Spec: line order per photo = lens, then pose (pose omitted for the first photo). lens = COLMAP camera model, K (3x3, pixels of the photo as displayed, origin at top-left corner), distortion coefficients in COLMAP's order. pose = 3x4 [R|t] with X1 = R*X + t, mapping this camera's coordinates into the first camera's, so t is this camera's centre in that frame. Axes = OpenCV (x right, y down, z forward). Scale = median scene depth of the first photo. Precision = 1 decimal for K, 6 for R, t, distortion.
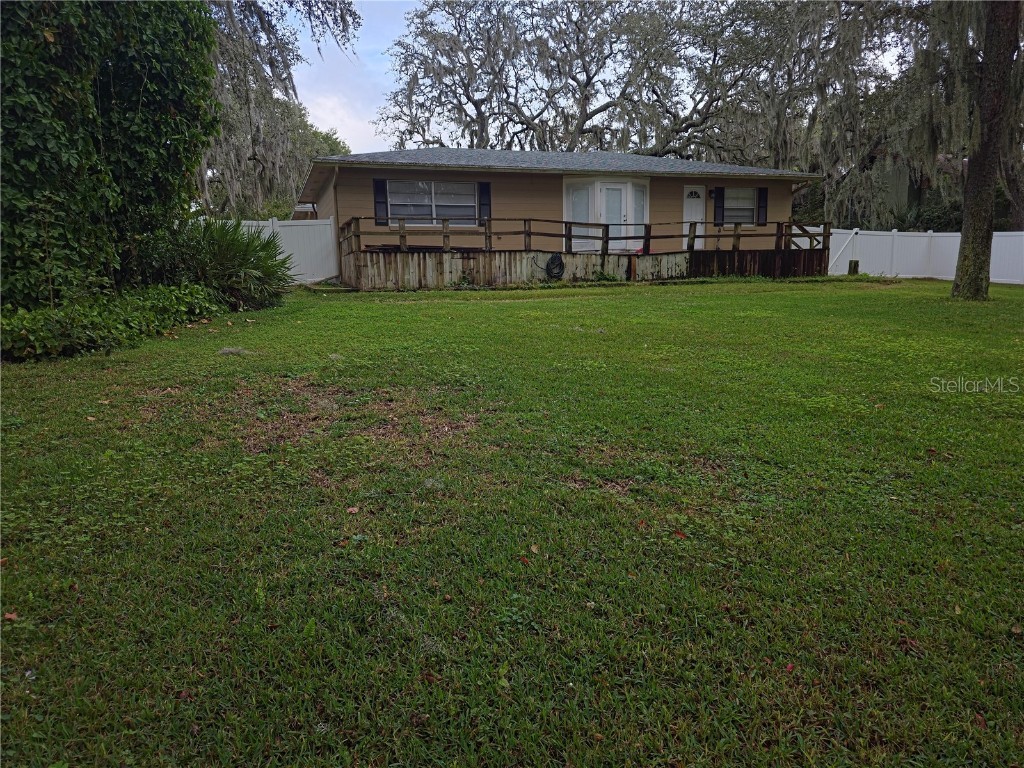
lens RADIAL K [[687.5, 0, 502.9], [0, 687.5, 393.2], [0, 0, 1]] dist [0.068319, -0.053035]
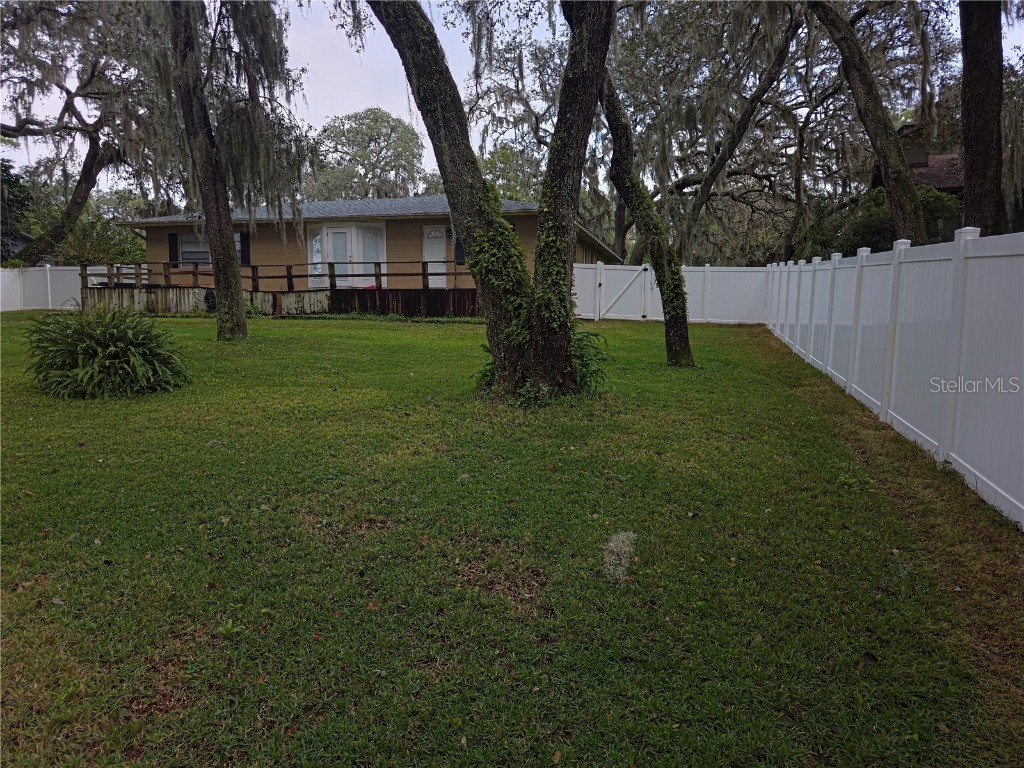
lens RADIAL K [[687.5, 0, 506.8], [0, 687.5, 391.0], [0, 0, 1]] dist [0.068319, -0.053035]
pose [[0.821440, 0.092503, -0.562743, 1.261311], [-0.113434, 0.993543, -0.002263, -0.084430], [0.558900, 0.065693, 0.826629, 0.299583]]
